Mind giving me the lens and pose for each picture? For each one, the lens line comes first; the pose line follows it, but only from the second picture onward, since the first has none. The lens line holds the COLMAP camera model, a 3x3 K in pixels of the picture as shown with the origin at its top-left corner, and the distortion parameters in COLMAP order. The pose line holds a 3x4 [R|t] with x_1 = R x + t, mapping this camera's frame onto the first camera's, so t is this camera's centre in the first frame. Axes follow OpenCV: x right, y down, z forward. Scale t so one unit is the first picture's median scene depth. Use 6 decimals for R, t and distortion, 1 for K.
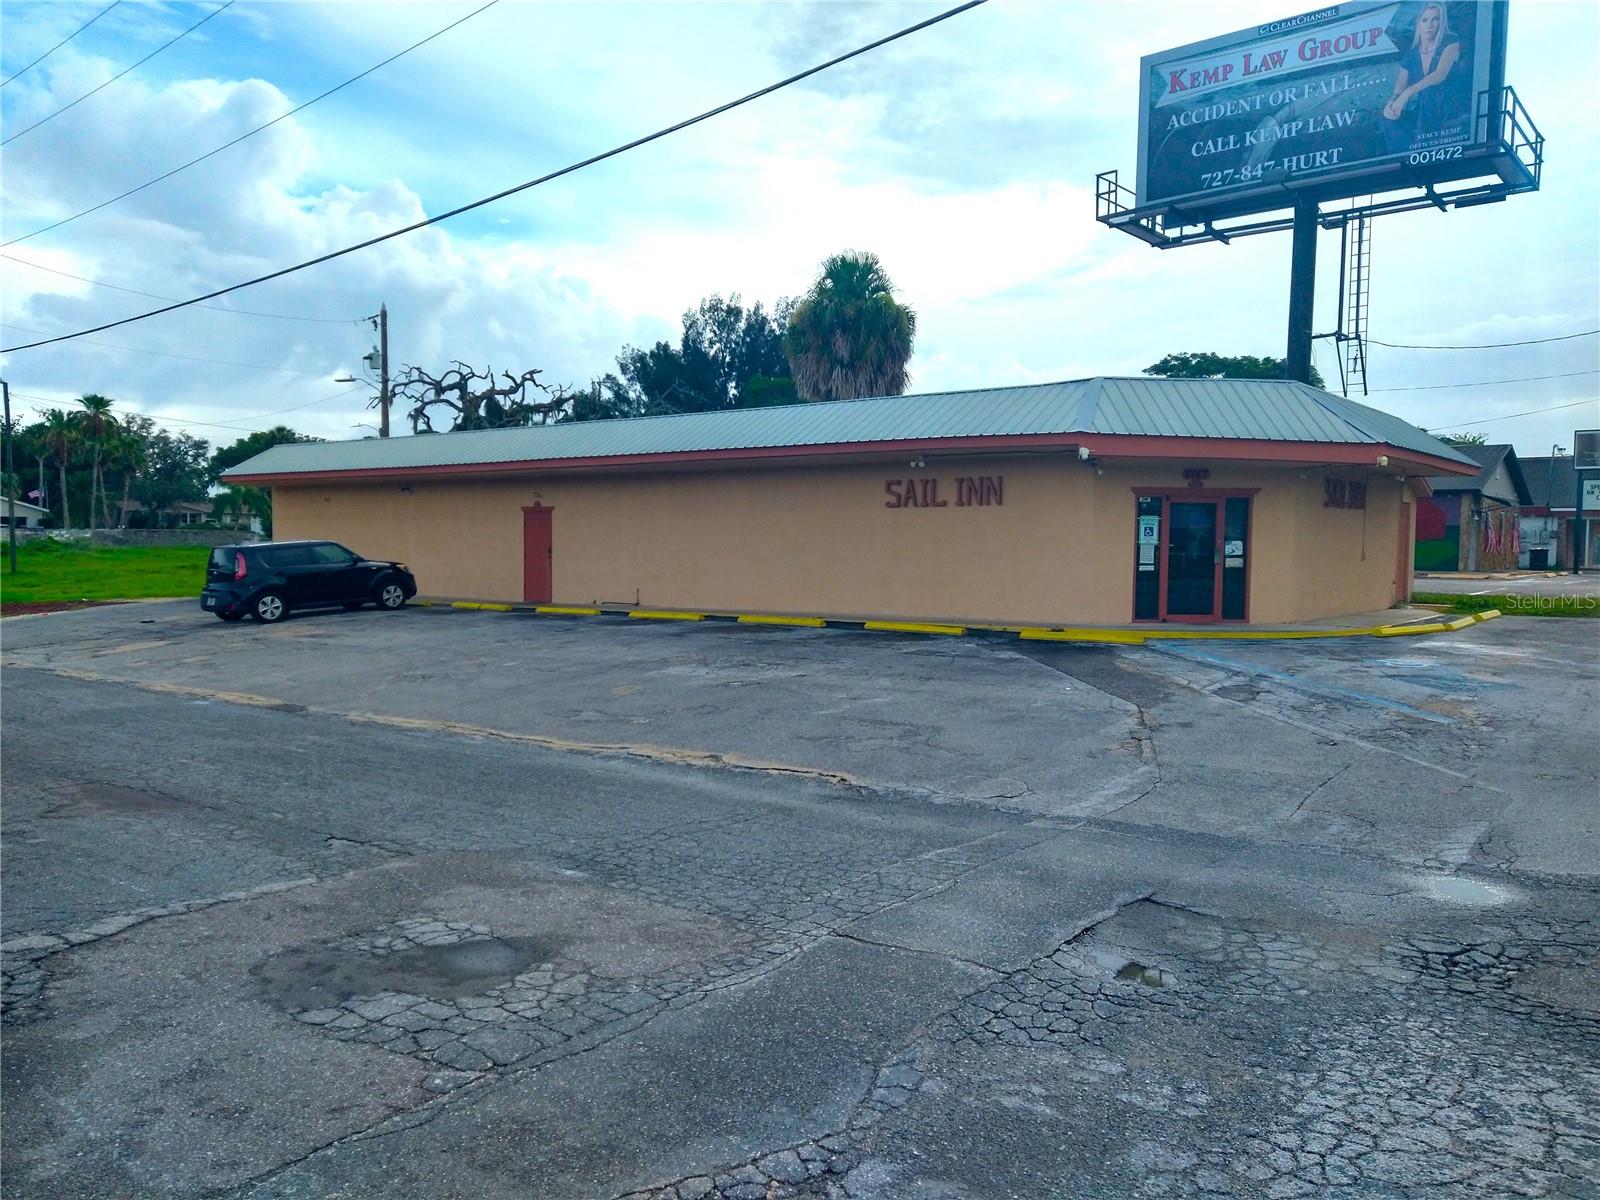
lens RADIAL K [[1164.5, 0, 793.3], [0, 1164.5, 583.4], [0, 0, 1]] dist [0.108233, -0.149160]
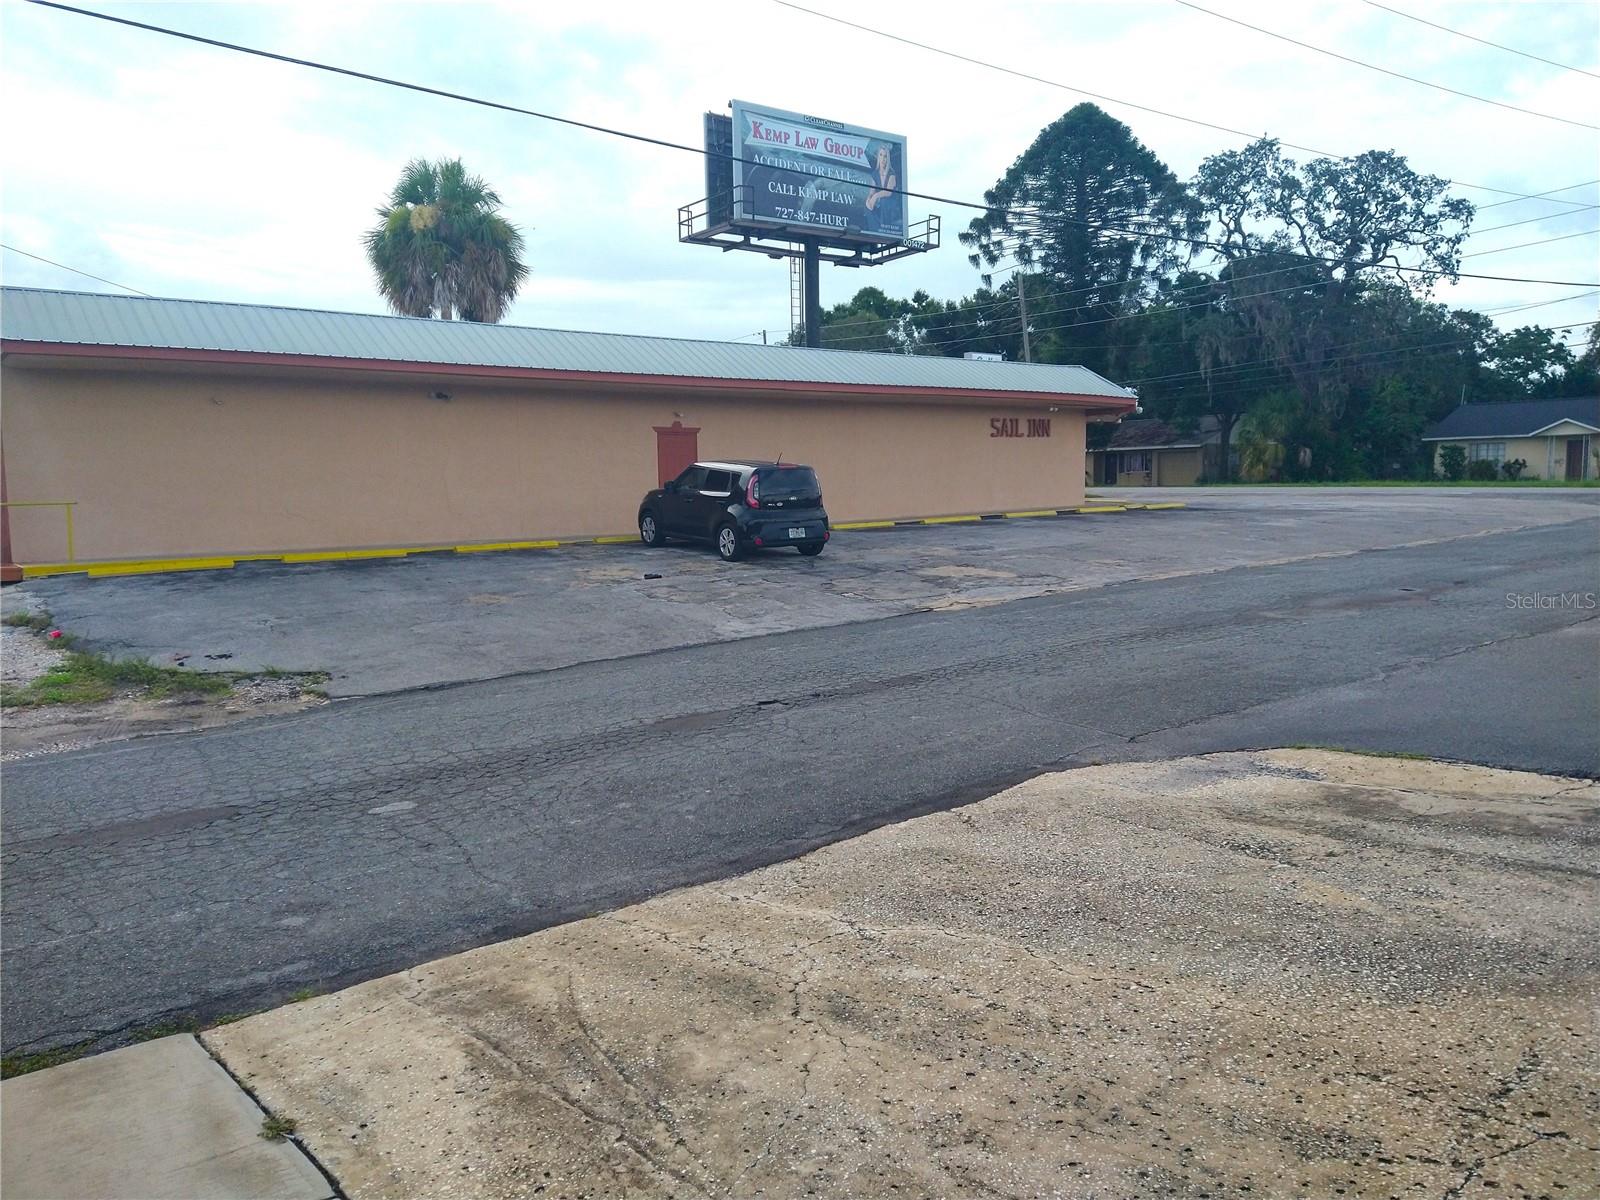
lens RADIAL K [[1156.3, 0, 800.0], [0, 1156.3, 600.0], [0, 0, 1]] dist [0.098388, -0.143313]
pose [[0.223913, -0.110238, 0.968355, -1.141864], [0.059232, 0.993285, 0.099379, -0.016499], [-0.972808, 0.035106, 0.228939, 0.729868]]
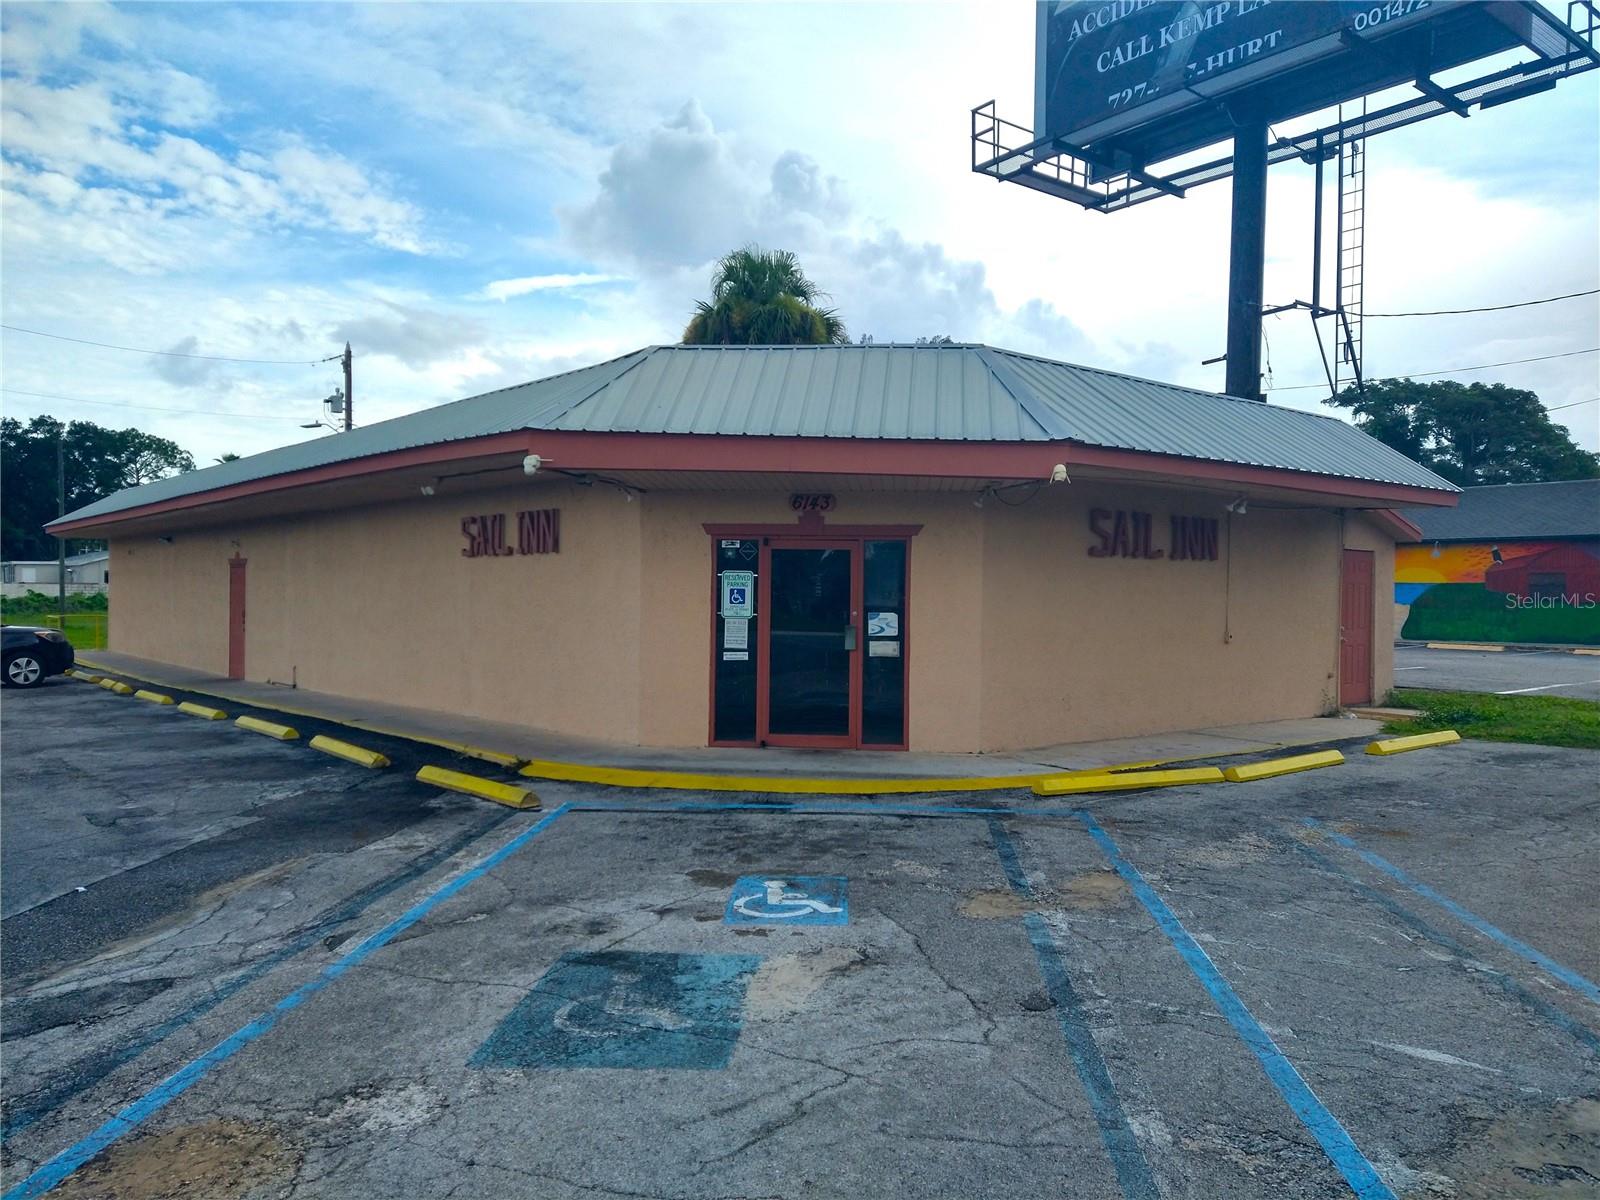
lens RADIAL K [[1164.5, 0, 793.3], [0, 1164.5, 583.4], [0, 0, 1]] dist [0.108233, -0.149160]
pose [[0.982021, 0.000738, -0.188770, 0.319244], [-0.009127, 0.999008, -0.043575, -0.017841], [0.188550, 0.044514, 0.981054, 0.296295]]
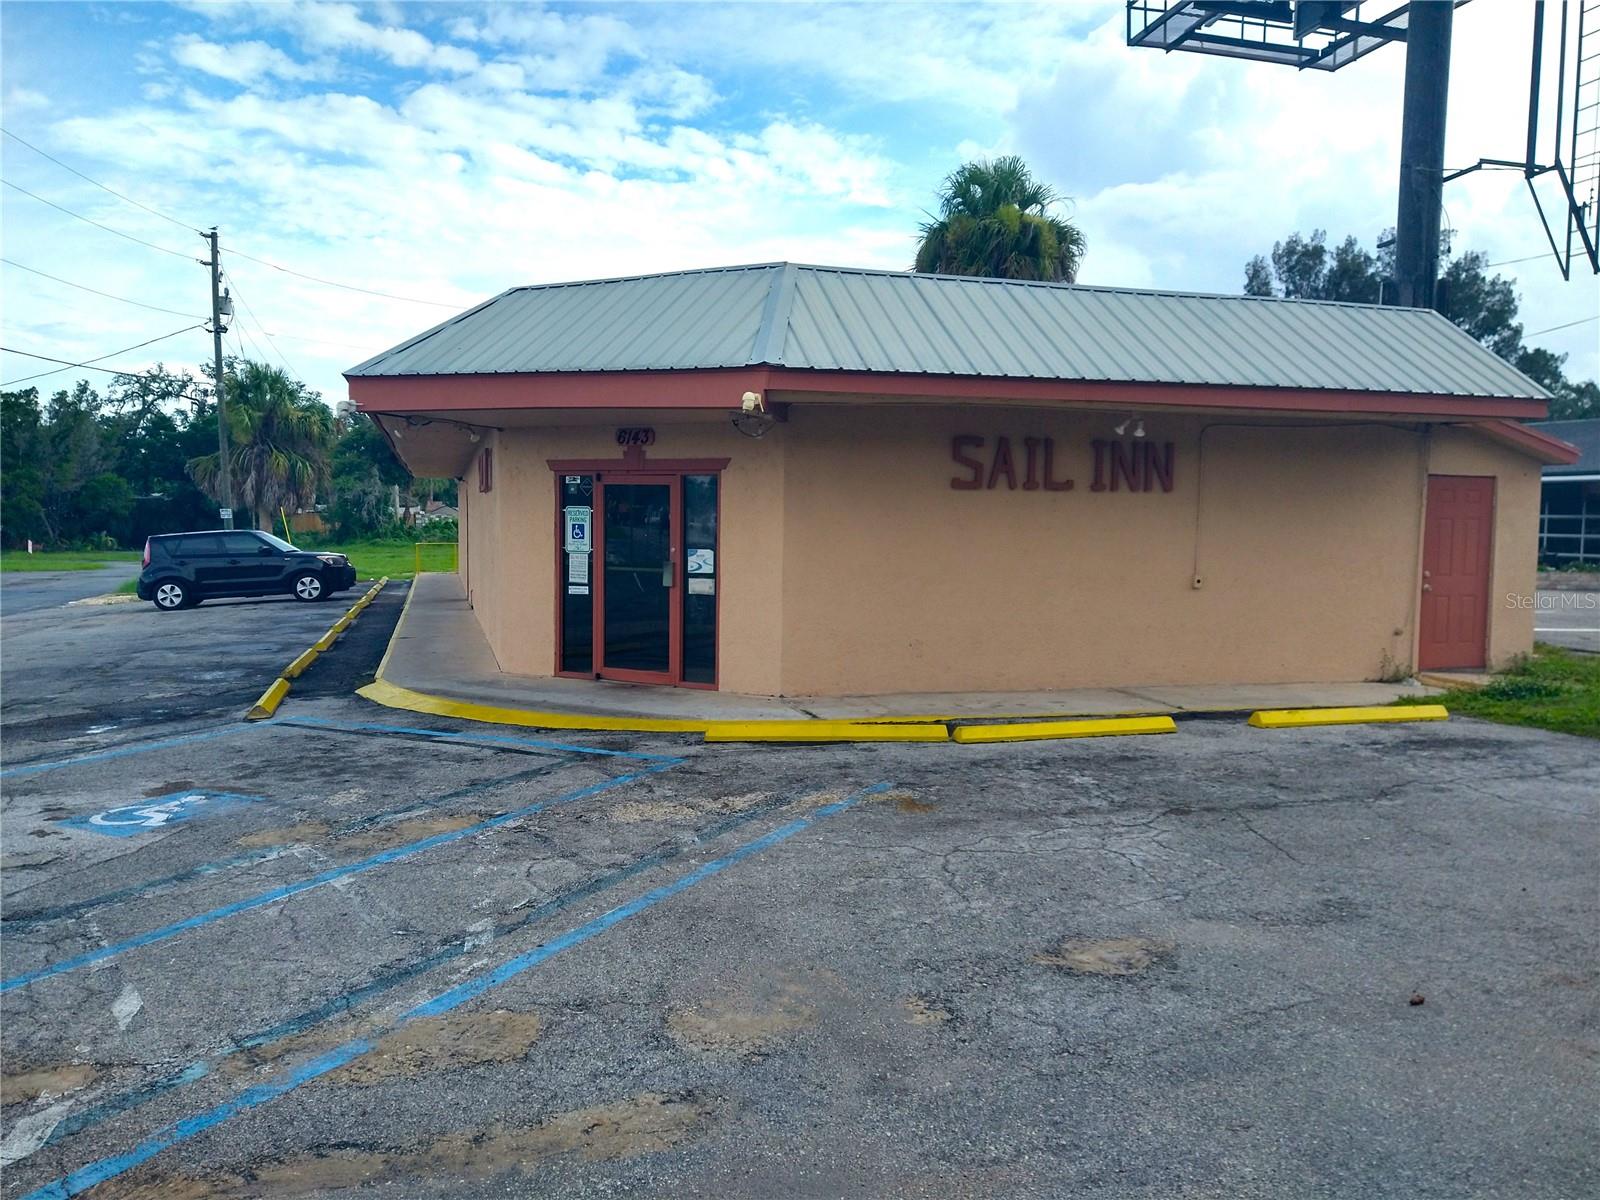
lens RADIAL K [[1176.9, 0, 794.7], [0, 1176.9, 589.2], [0, 0, 1]] dist [0.106072, -0.156850]
pose [[0.834818, 0.035543, -0.549378, 0.531735], [-0.025805, 0.999343, 0.025442, -0.023362], [0.549921, -0.007062, 0.835186, 0.389229]]
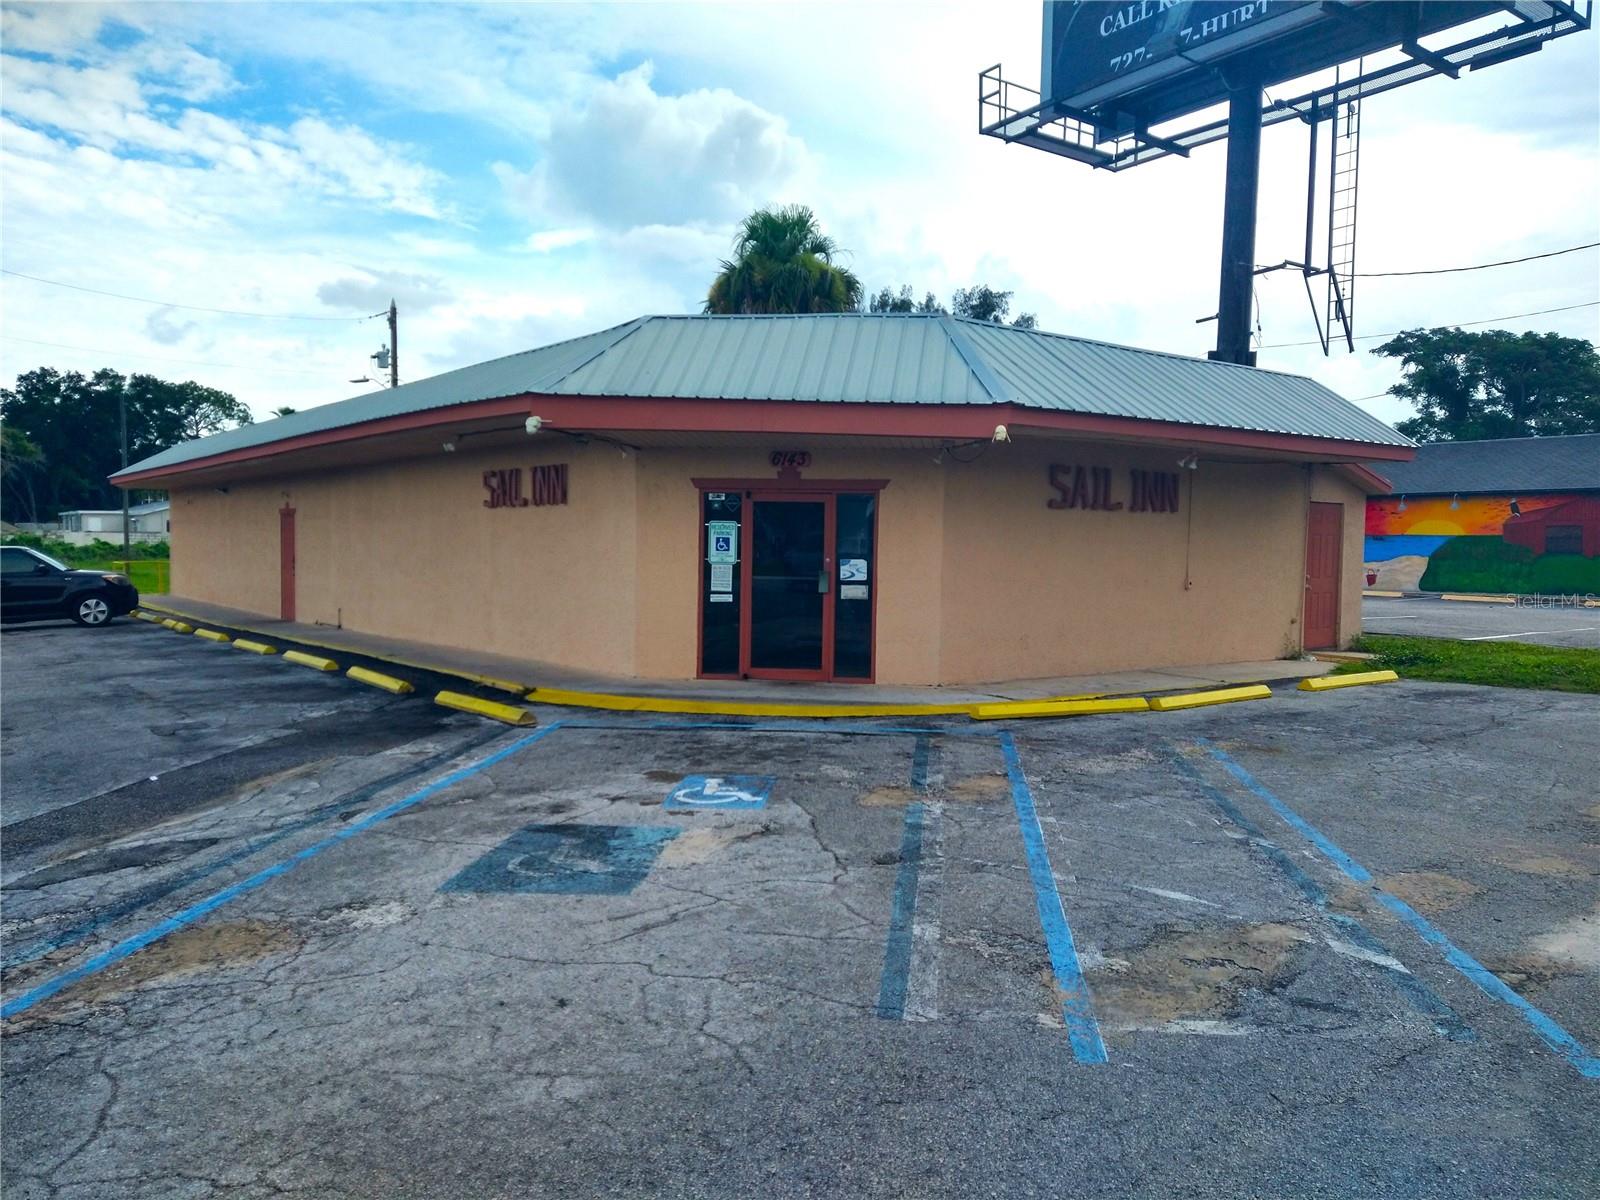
lens RADIAL K [[1164.5, 0, 793.3], [0, 1164.5, 583.4], [0, 0, 1]] dist [0.108233, -0.149160]
pose [[0.973517, 0.013132, -0.228236, 0.355012], [-0.013987, 0.999900, -0.002129, -0.014899], [0.228186, 0.005265, 0.973603, 0.257322]]
